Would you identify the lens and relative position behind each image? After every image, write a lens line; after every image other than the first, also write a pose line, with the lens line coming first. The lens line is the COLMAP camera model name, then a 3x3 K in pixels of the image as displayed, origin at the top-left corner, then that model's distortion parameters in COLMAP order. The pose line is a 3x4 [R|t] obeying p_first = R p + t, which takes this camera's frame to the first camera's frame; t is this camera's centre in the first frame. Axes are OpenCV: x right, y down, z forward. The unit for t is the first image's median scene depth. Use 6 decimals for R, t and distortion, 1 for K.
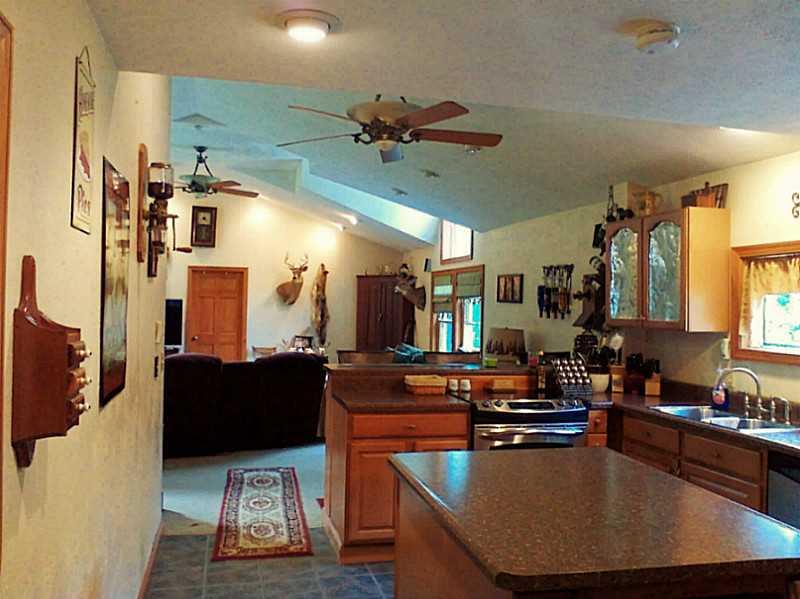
lens RADIAL K [[703.7, 0, 400.6], [0, 703.7, 299.4], [0, 0, 1]] dist [-0.008055, -0.045617]
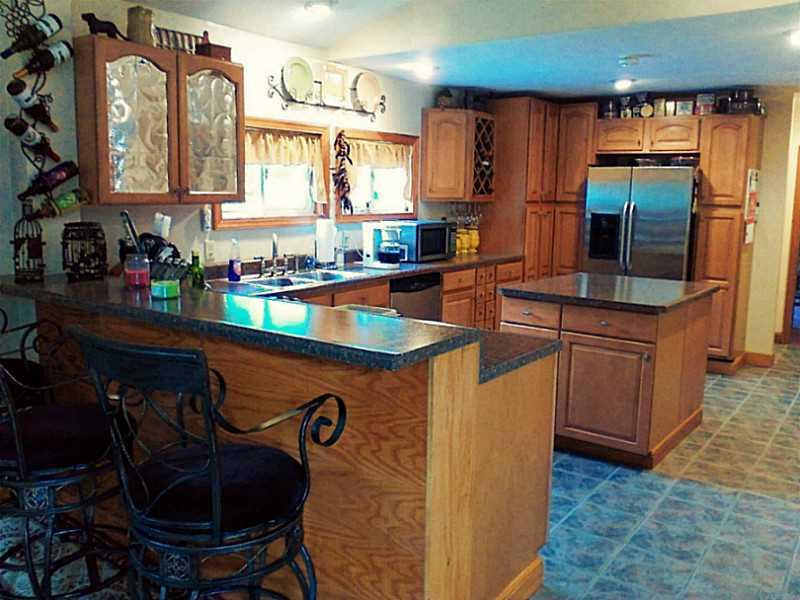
lens RADIAL K [[703.7, 0, 395.7], [0, 703.7, 297.0], [0, 0, 1]] dist [-0.008055, -0.045617]
pose [[-0.644068, -0.148075, 0.750500, -0.331566], [-0.035785, 0.985845, 0.163798, 0.006095], [-0.764130, 0.078641, -0.640250, 1.104119]]
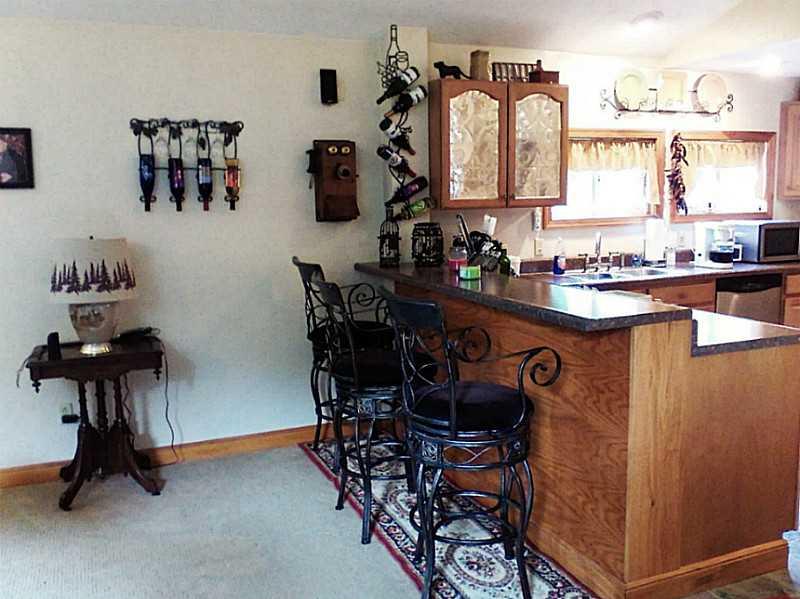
lens RADIAL K [[732.6, 0, 393.0], [0, 732.6, 303.9], [0, 0, 1]] dist [-0.027238, 0.000000]
pose [[-0.141341, -0.167338, 0.975715, -0.498801], [0.009020, 0.985351, 0.170297, 0.000705], [-0.989920, 0.032871, -0.137761, 1.077023]]
